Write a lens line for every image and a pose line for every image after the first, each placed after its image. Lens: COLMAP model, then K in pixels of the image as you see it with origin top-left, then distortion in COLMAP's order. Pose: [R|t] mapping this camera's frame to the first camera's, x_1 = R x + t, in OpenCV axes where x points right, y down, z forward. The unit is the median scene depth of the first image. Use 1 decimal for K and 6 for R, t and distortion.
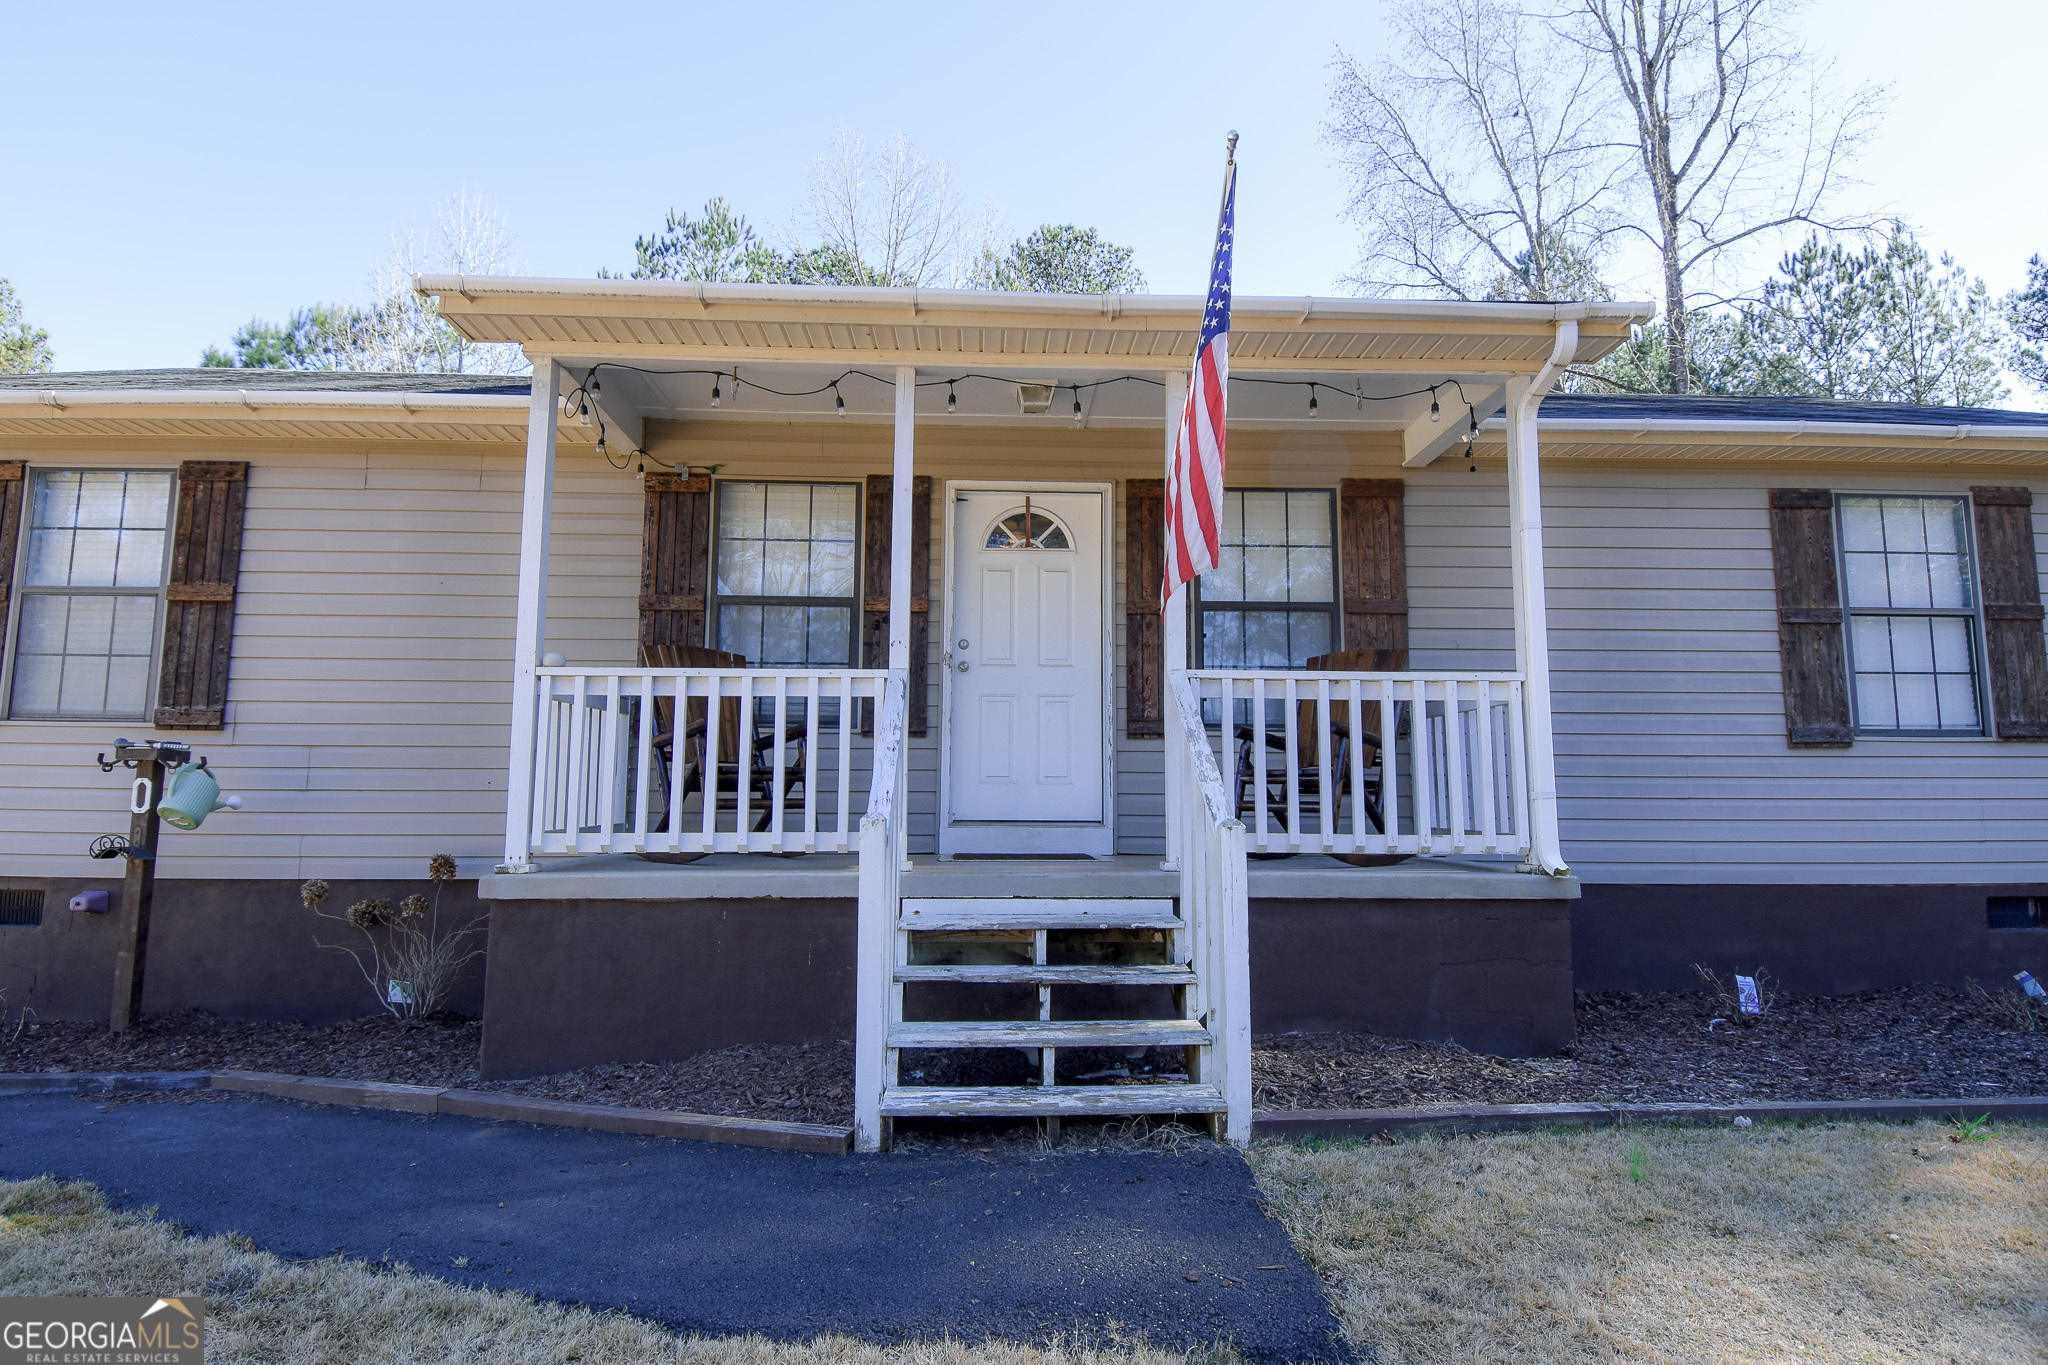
lens RADIAL K [[1116.2, 0, 1016.3], [0, 1116.2, 667.0], [0, 0, 1]] dist [0.055696, -0.062754]
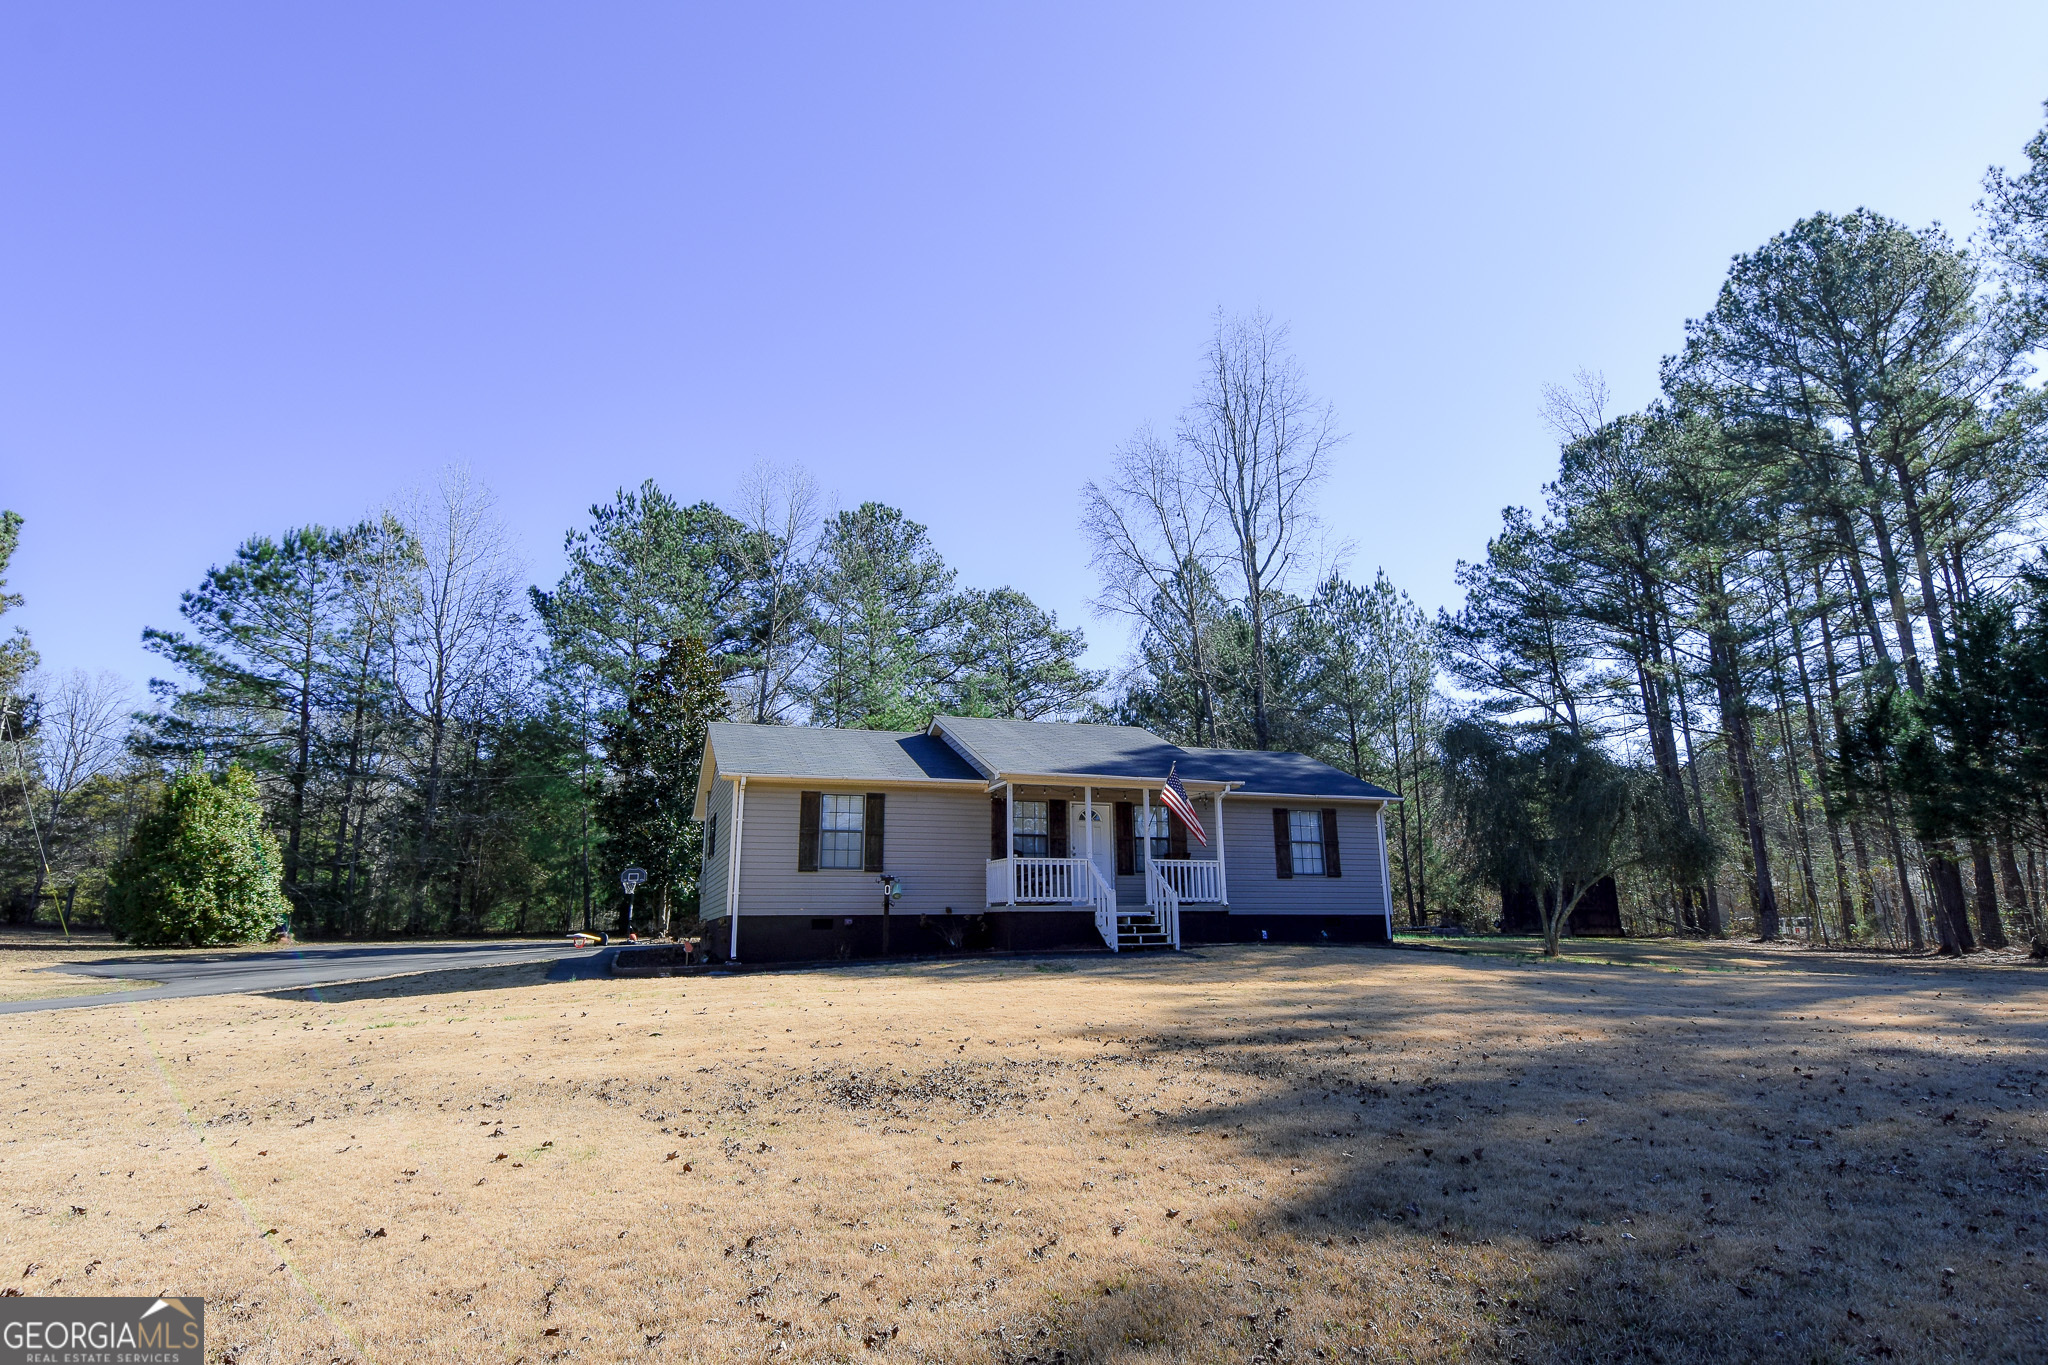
lens RADIAL K [[1108.5, 0, 1019.0], [0, 1108.5, 668.3], [0, 0, 1]] dist [0.055413, -0.061132]
pose [[0.953329, 0.057393, 0.296428, -1.302533], [-0.021006, 0.991996, -0.124512, -0.145151], [-0.301201, 0.112474, 0.946904, -2.375949]]
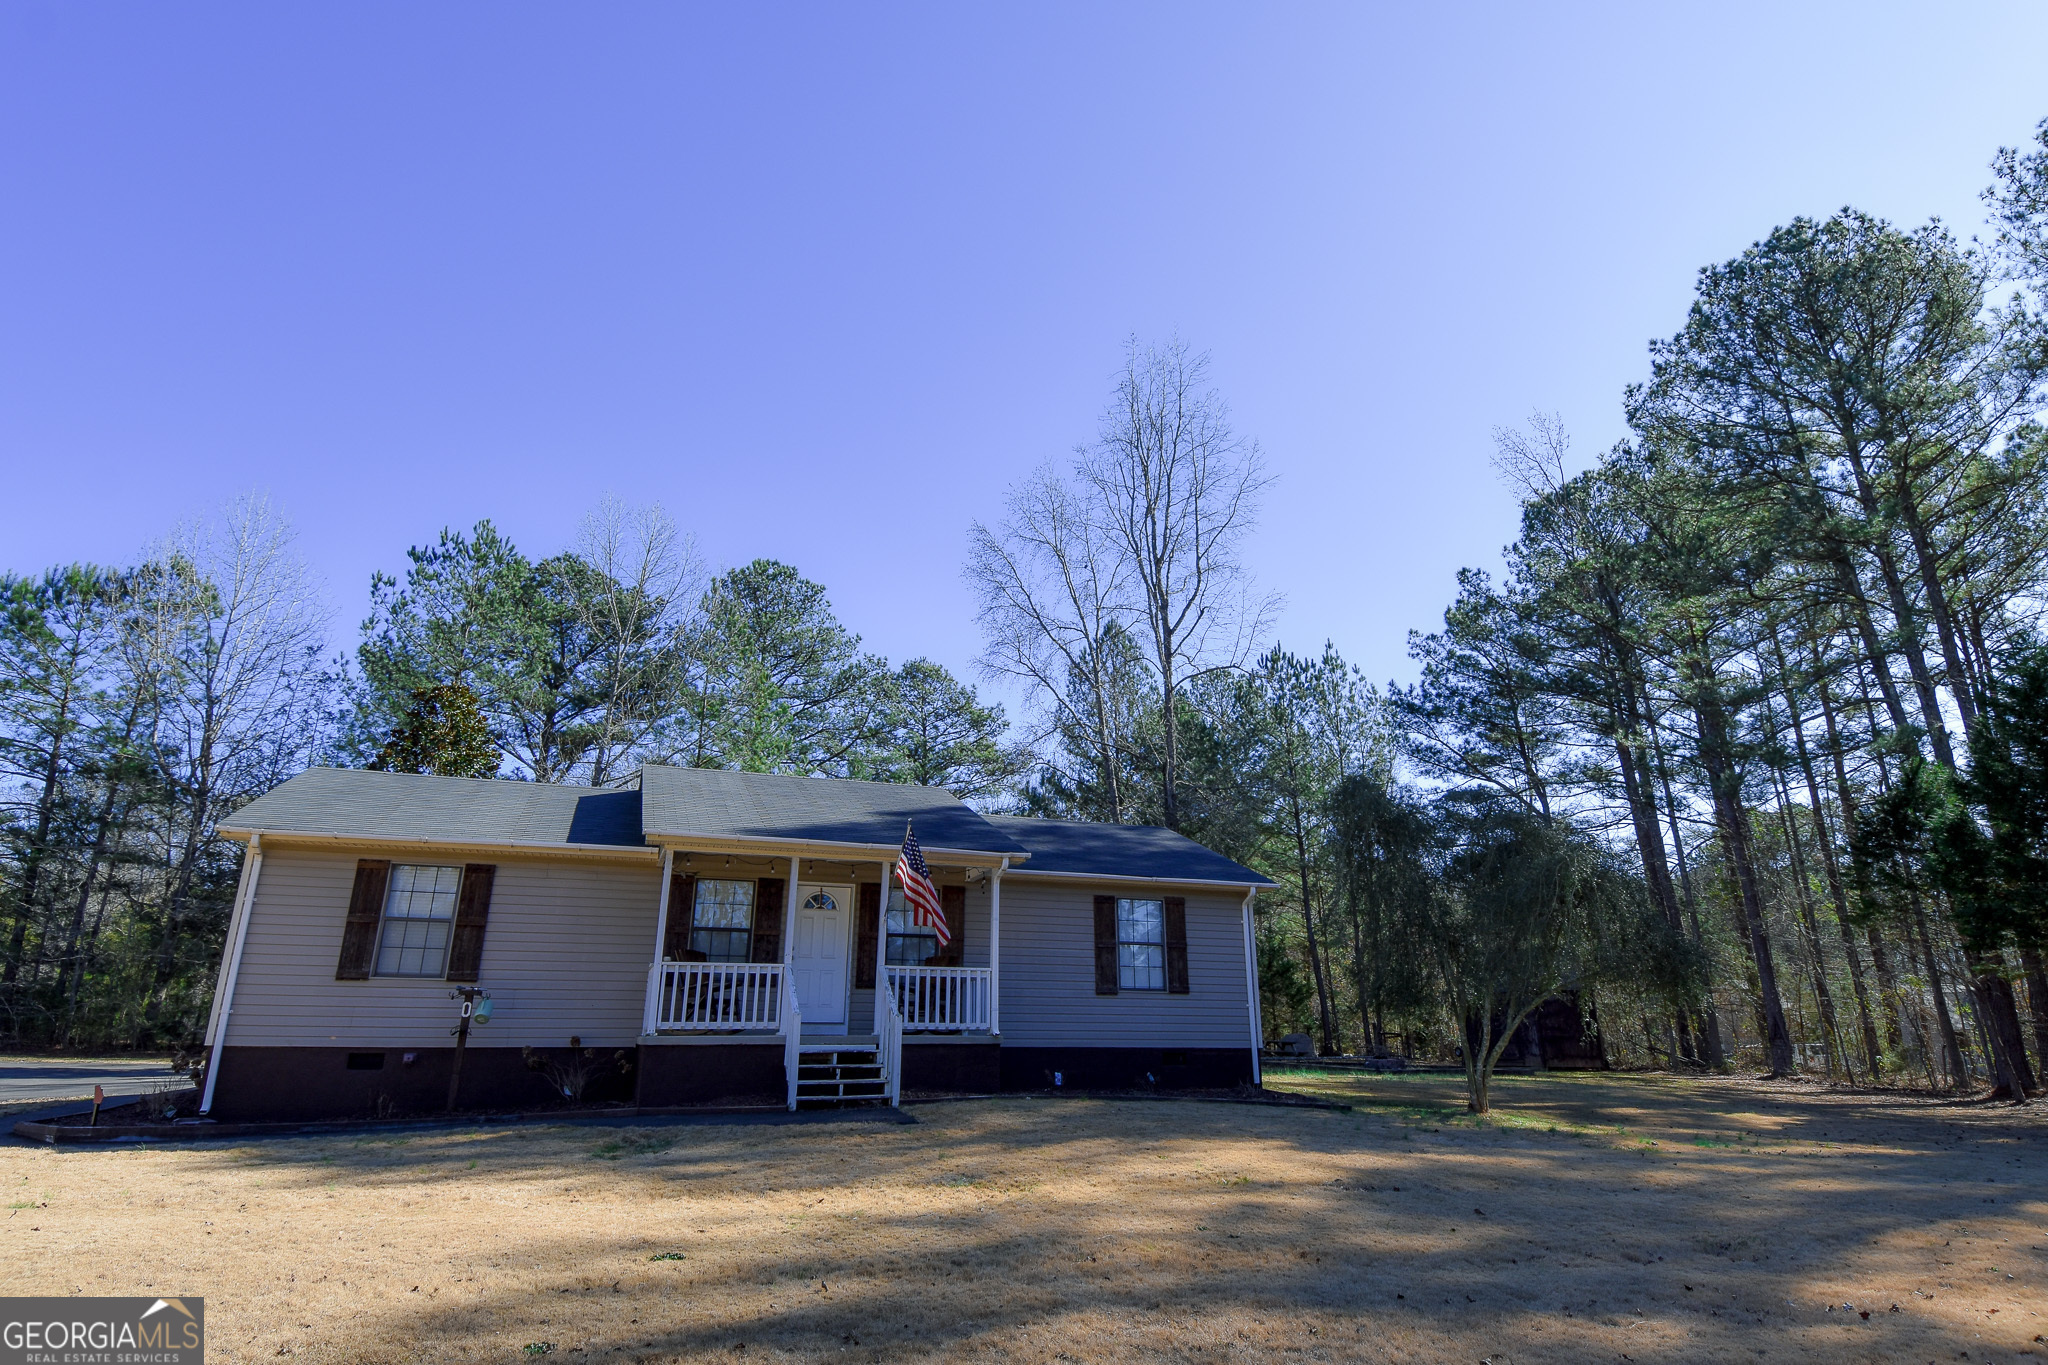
lens RADIAL K [[1116.2, 0, 1016.3], [0, 1116.2, 667.0], [0, 0, 1]] dist [0.055696, -0.062754]
pose [[0.950912, 0.096357, 0.294077, -0.369051], [-0.032247, 0.975968, -0.215513, -0.110307], [-0.307776, 0.195451, 0.931168, -1.611113]]
